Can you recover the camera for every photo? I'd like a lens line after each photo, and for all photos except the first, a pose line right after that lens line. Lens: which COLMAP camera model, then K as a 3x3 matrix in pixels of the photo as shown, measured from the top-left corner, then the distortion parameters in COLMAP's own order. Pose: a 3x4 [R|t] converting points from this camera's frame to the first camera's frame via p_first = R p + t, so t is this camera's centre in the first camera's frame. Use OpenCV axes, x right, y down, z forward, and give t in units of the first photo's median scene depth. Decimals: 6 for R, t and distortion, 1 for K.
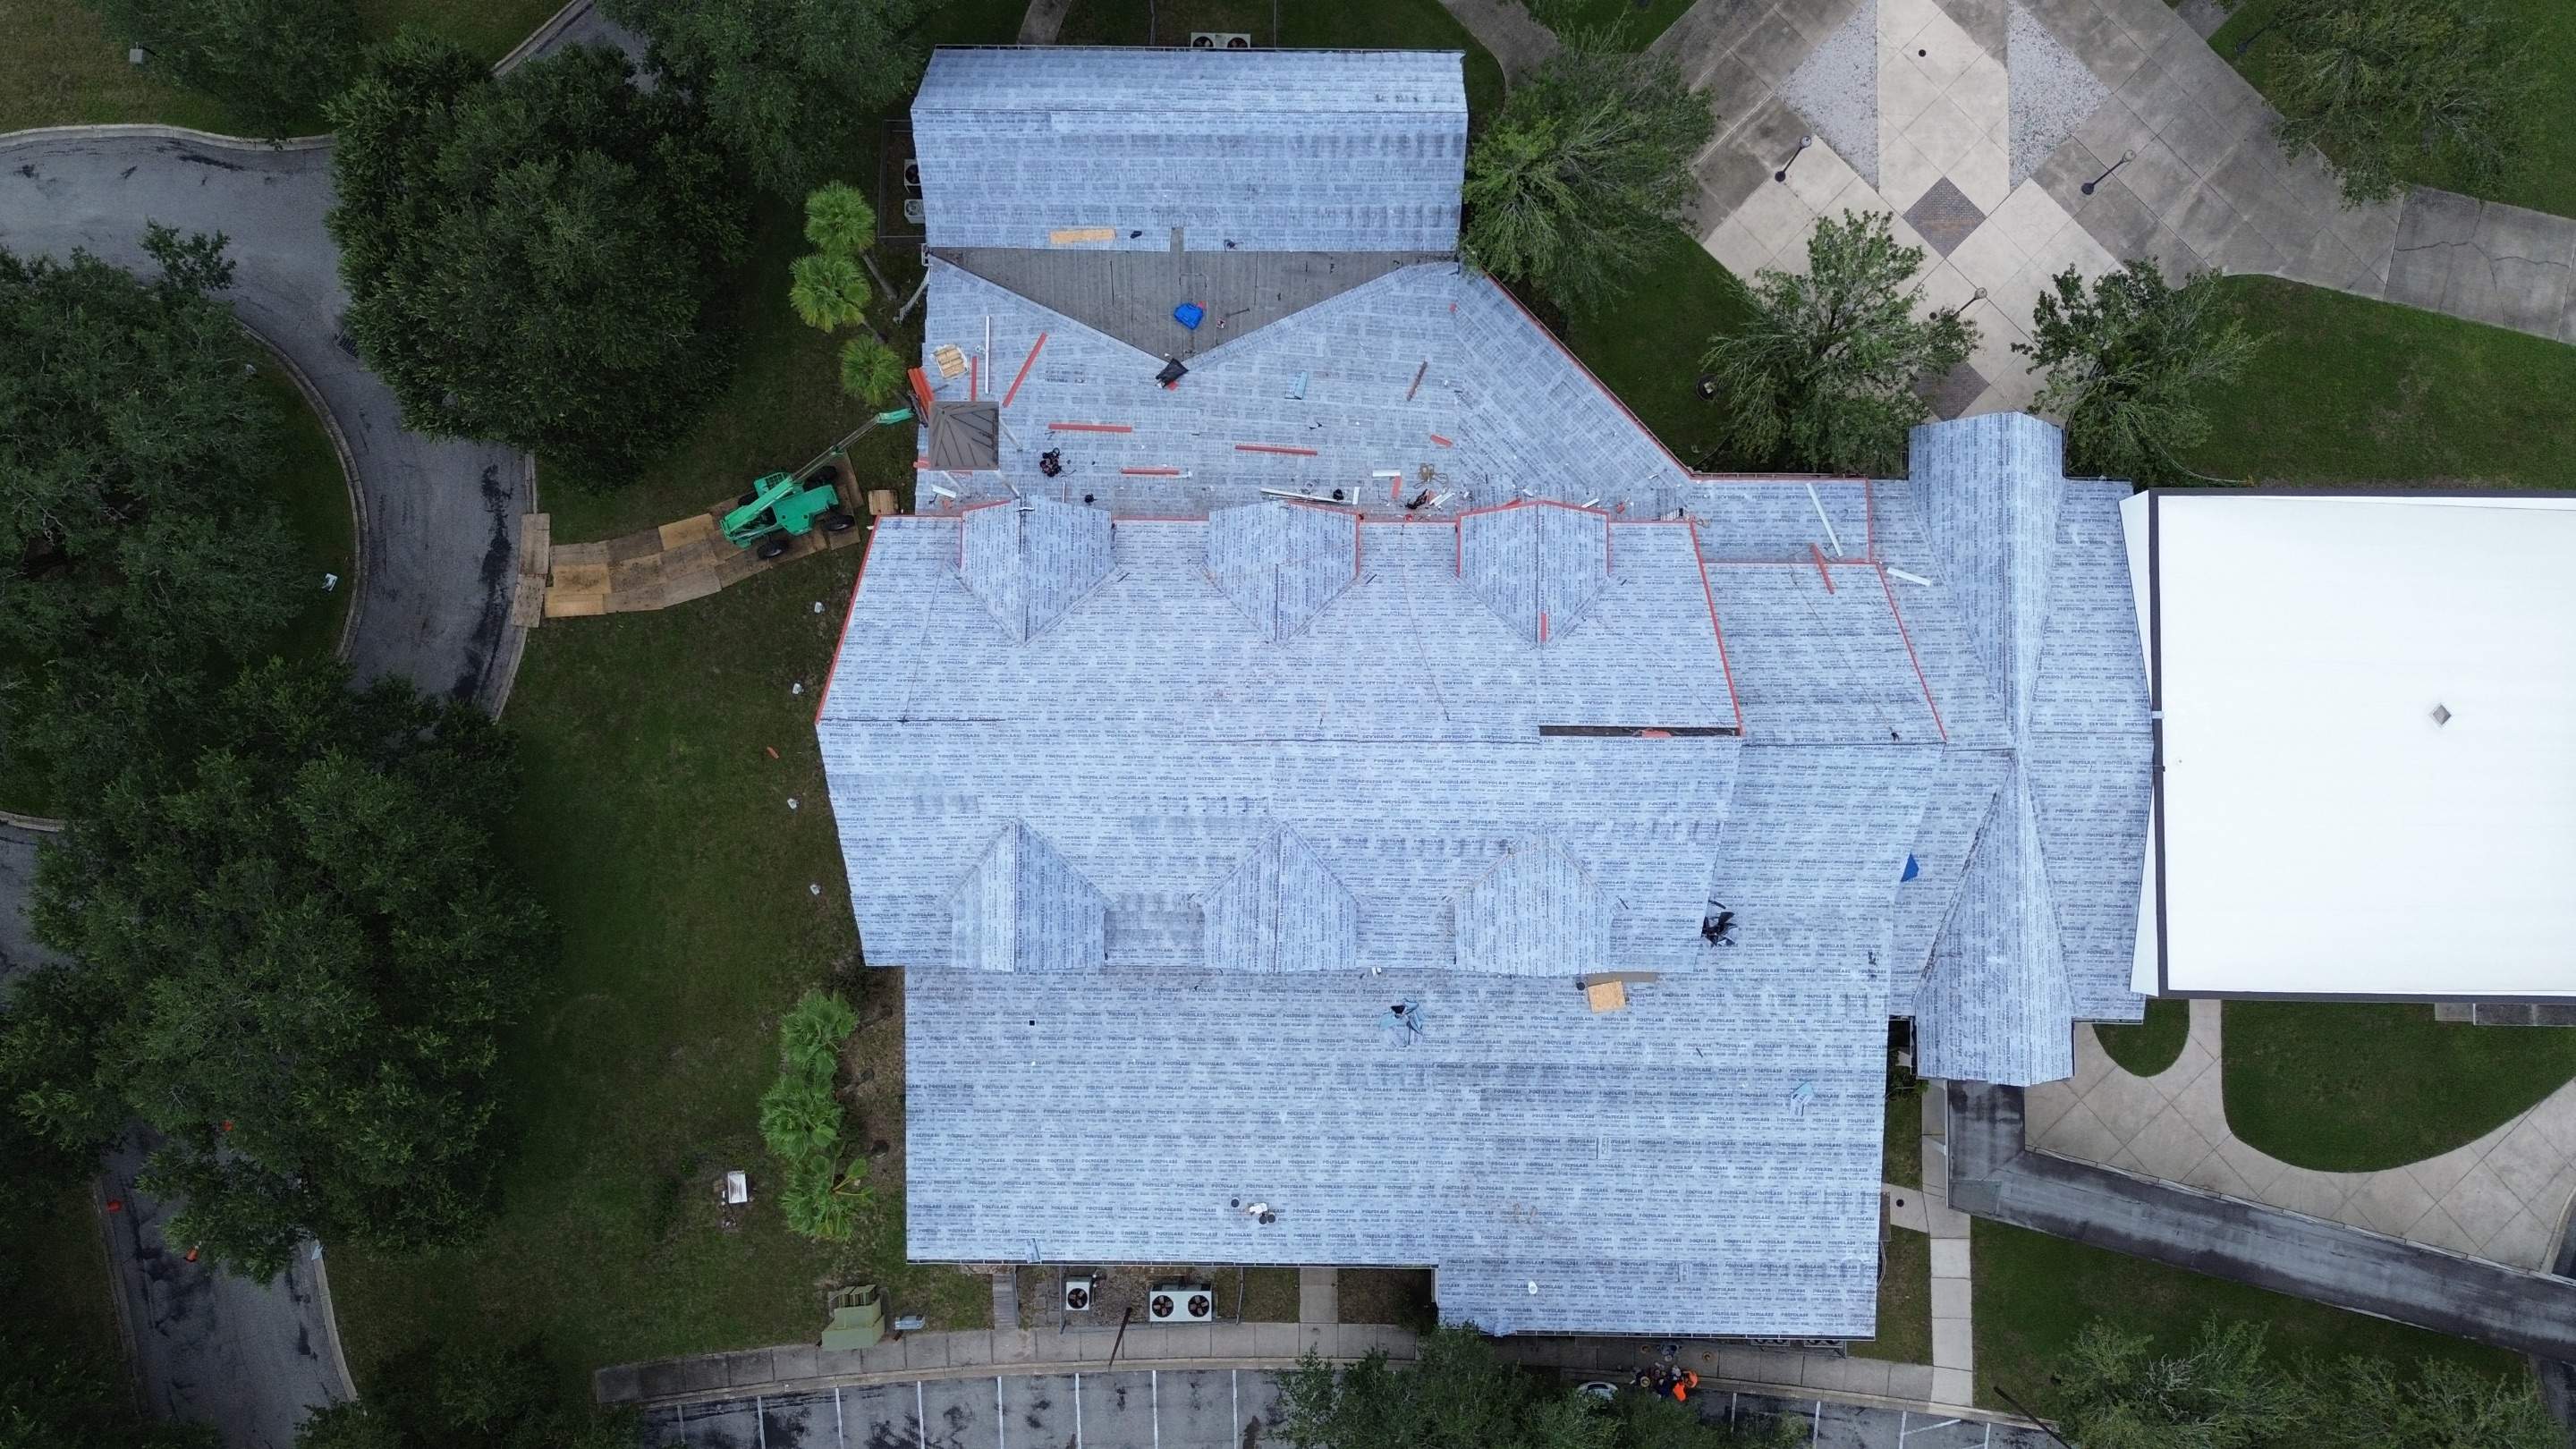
lens RADIAL K [[1822.7, 0, 1312.3], [0, 1822.7, 726.2], [0, 0, 1]] dist [0.065782, -0.058414]
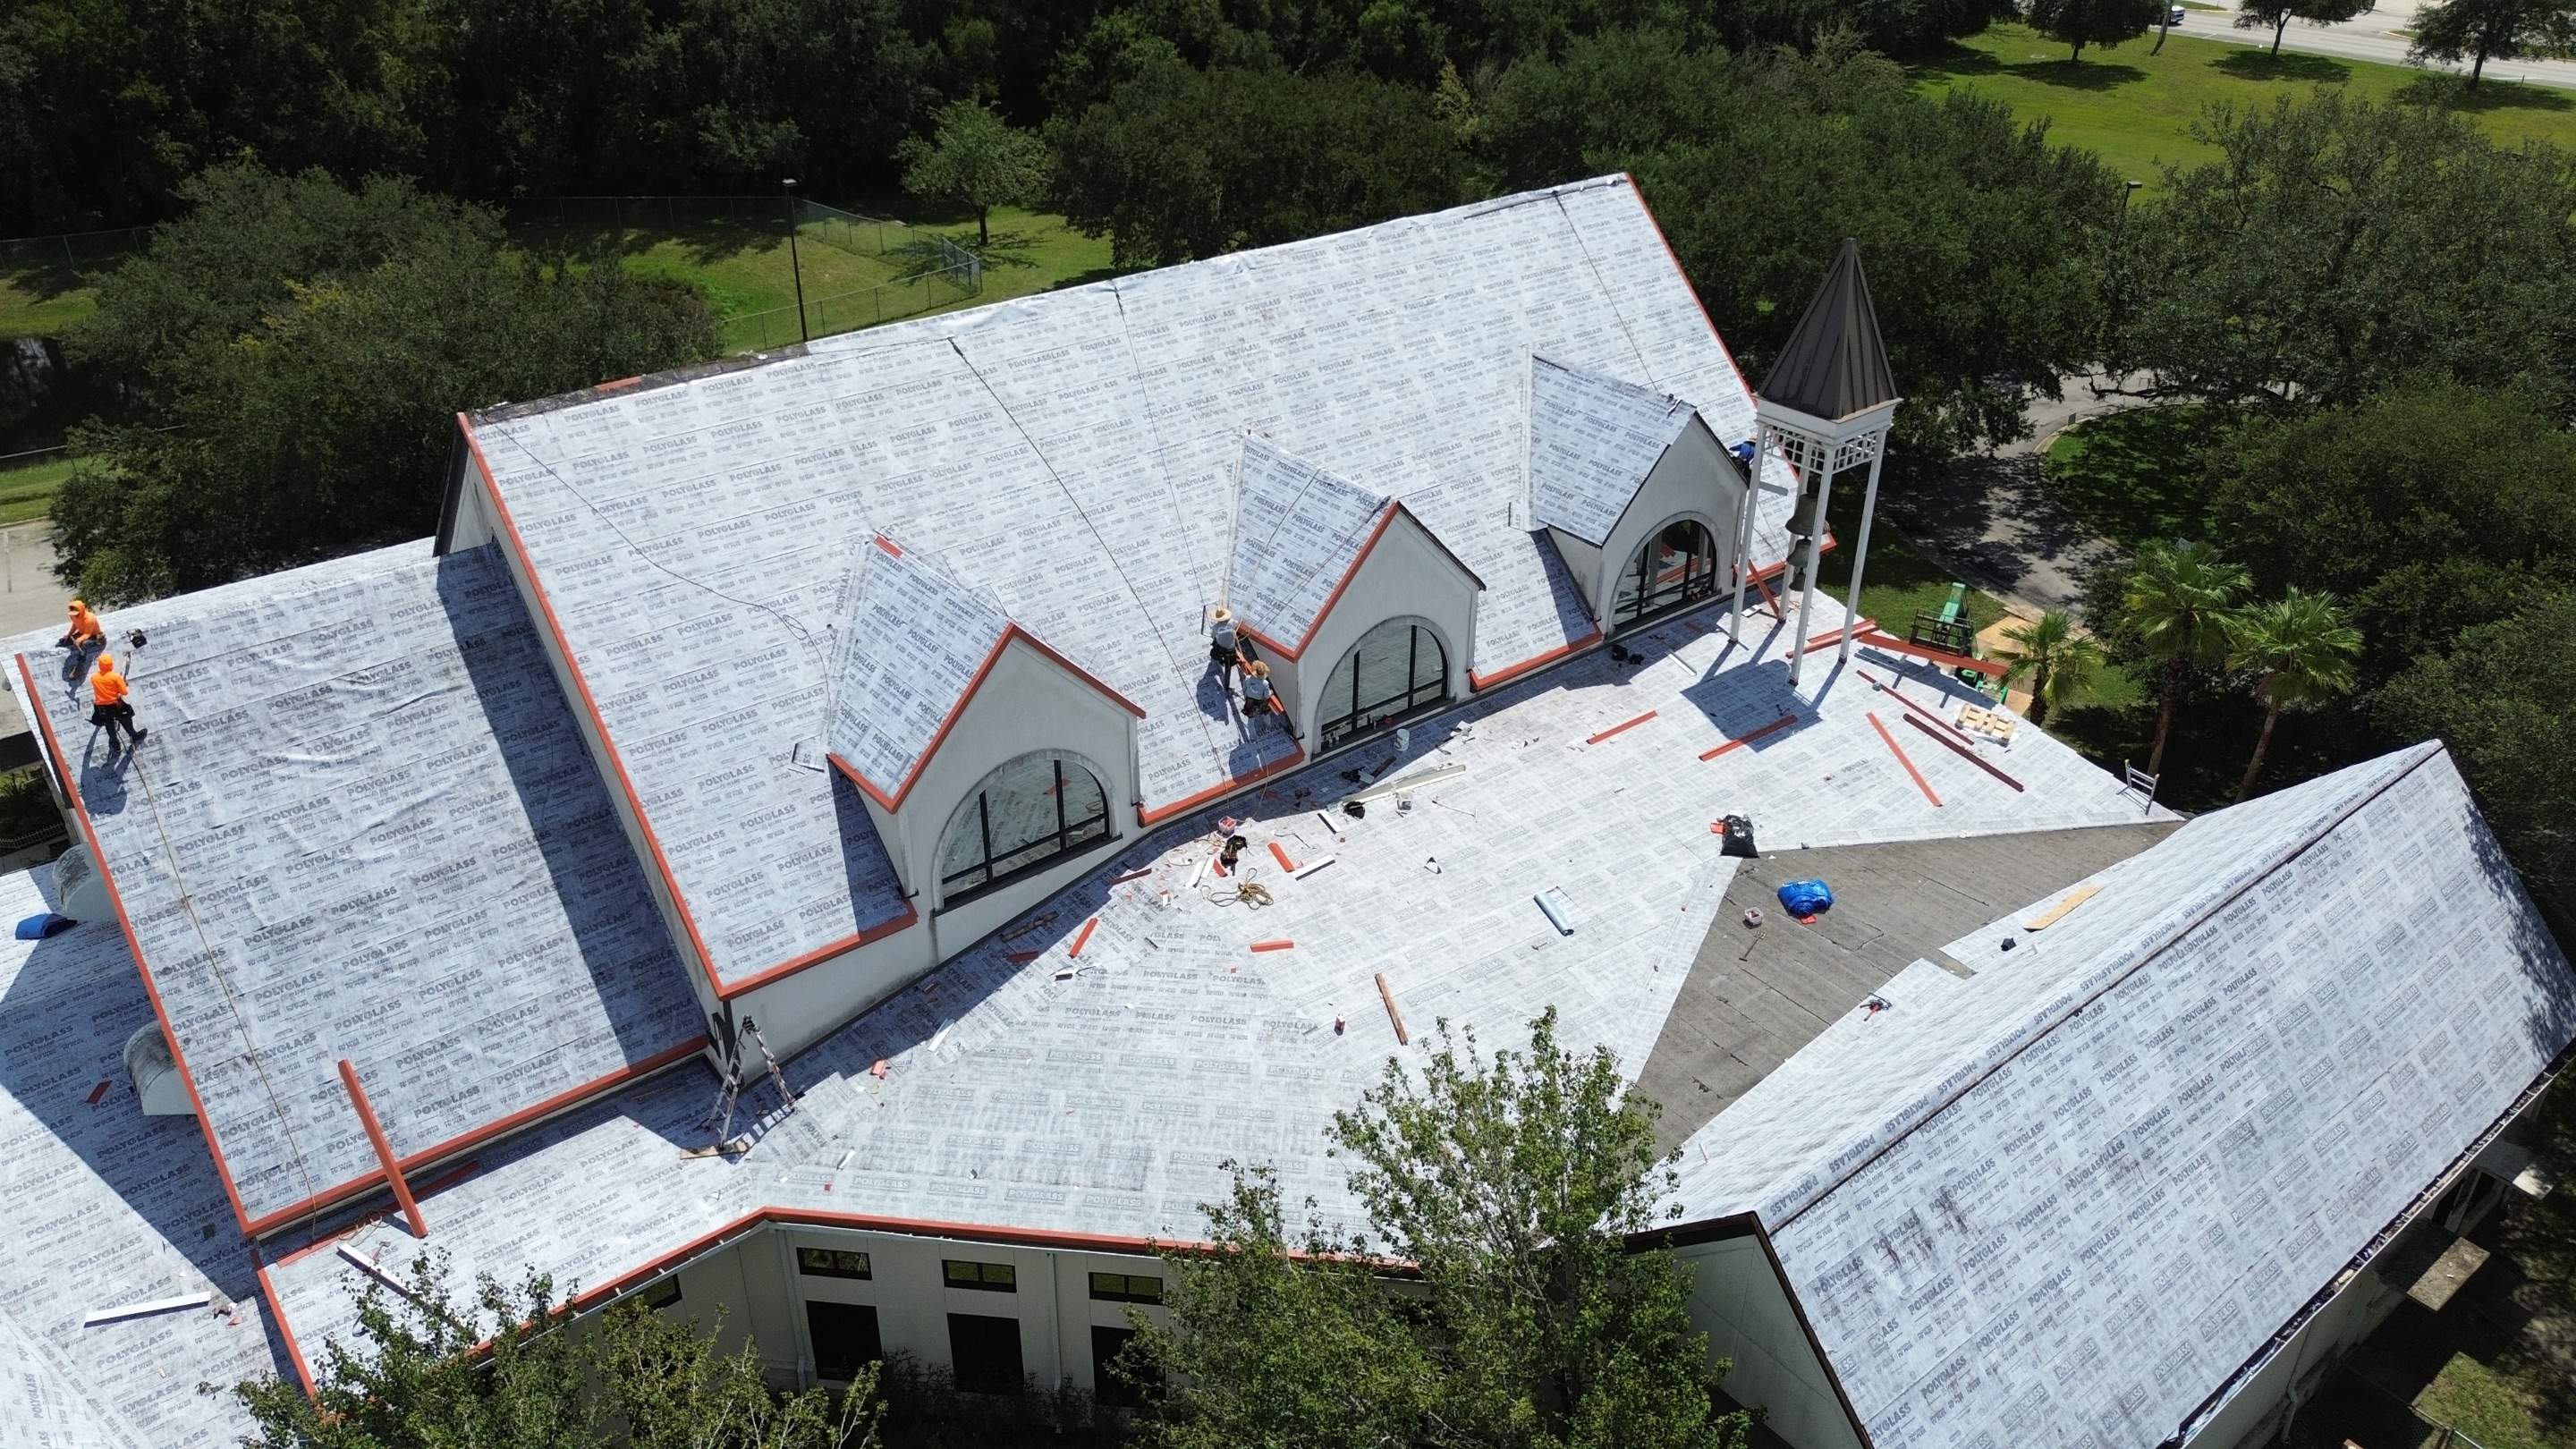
lens RADIAL K [[1822.7, 0, 1281.7], [0, 1822.7, 715.5], [0, 0, 1]] dist [0.065782, -0.058414]
pose [[-0.775511, 0.304272, -0.553173, 0.317162], [-0.630624, -0.331795, 0.701588, -0.475776], [0.029934, 0.892934, 0.449192, 0.714042]]
